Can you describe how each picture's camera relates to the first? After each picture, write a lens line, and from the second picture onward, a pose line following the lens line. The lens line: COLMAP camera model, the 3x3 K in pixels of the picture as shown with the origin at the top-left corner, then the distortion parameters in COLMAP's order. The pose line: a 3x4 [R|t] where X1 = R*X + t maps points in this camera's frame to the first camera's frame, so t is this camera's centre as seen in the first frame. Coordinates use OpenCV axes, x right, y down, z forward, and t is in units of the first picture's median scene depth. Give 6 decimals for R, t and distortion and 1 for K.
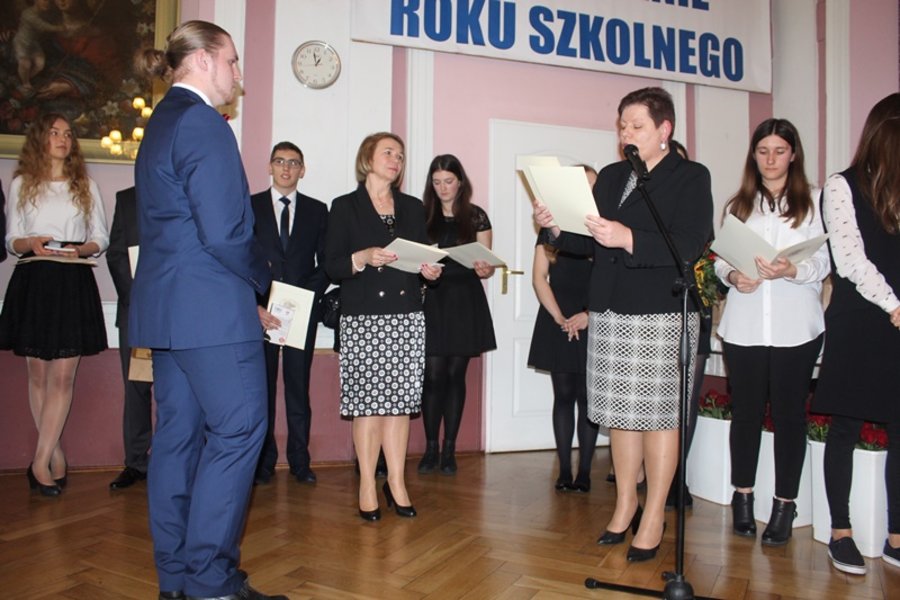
lens RADIAL K [[738.8, 0, 446.7], [0, 738.8, 304.2], [0, 0, 1]] dist [-0.165362, 0.137358]
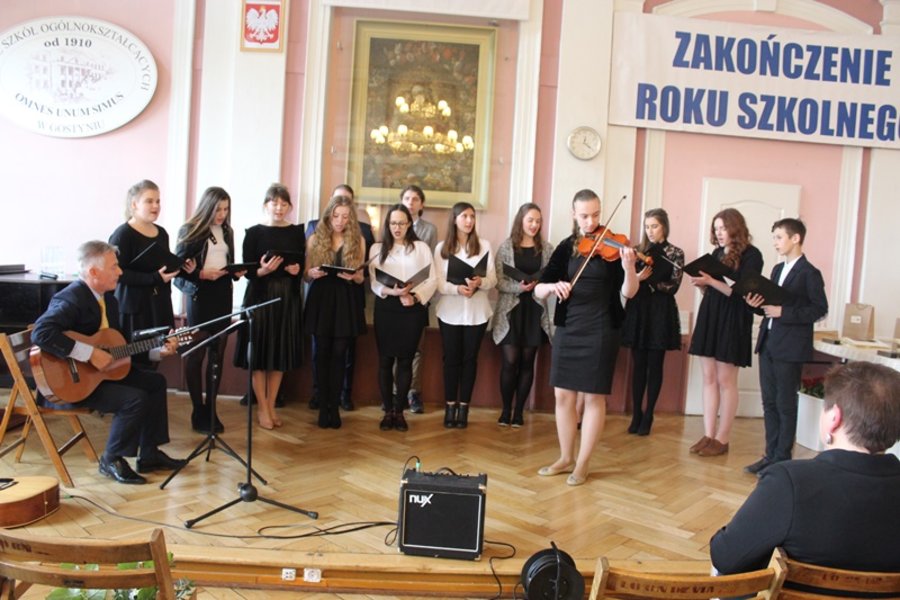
lens RADIAL K [[738.8, 0, 448.2], [0, 738.8, 308.7], [0, 0, 1]] dist [-0.165362, 0.137358]
pose [[0.963431, 0.064244, -0.260143, -0.038297], [-0.046134, 0.996105, 0.075139, -0.090795], [0.263957, -0.060390, 0.962642, -0.483120]]
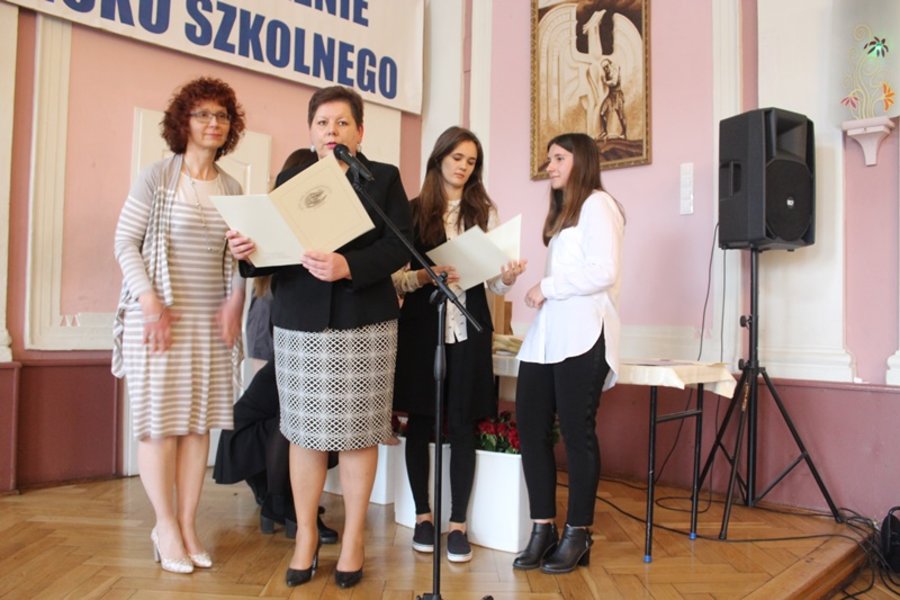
lens RADIAL K [[738.8, 0, 448.6], [0, 738.8, 304.1], [0, 0, 1]] dist [-0.165362, 0.137358]
pose [[0.883081, 0.018798, 0.468843, -0.008977], [-0.013984, 0.999808, -0.013747, -0.002909], [-0.469012, 0.005583, 0.883174, 0.037283]]
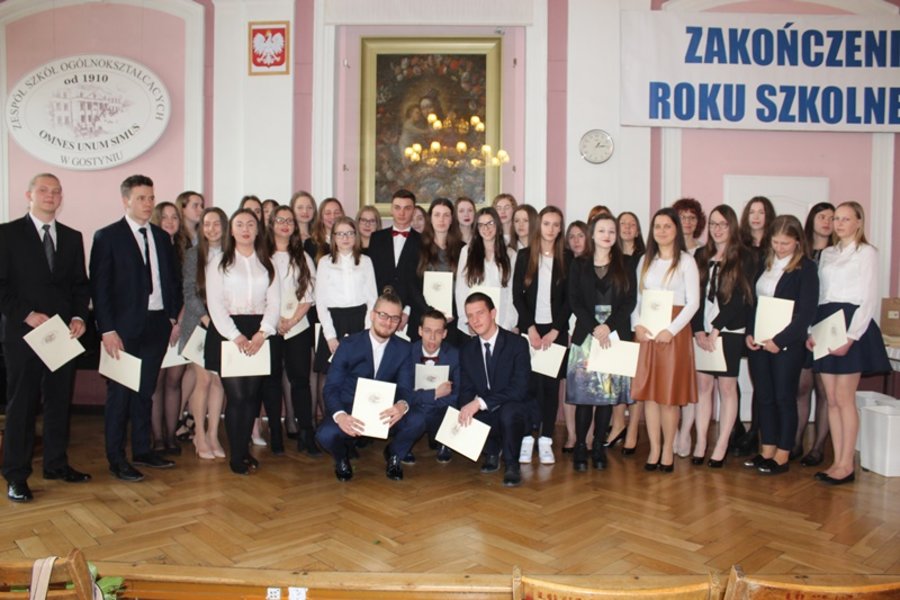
lens RADIAL K [[738.8, 0, 448.8], [0, 738.8, 308.8], [0, 0, 1]] dist [-0.165362, 0.137358]
pose [[0.941460, 0.017851, -0.336650, 0.033257], [0.000350, 0.998545, 0.053929, -0.084243], [0.337123, -0.050890, 0.940084, -0.442626]]
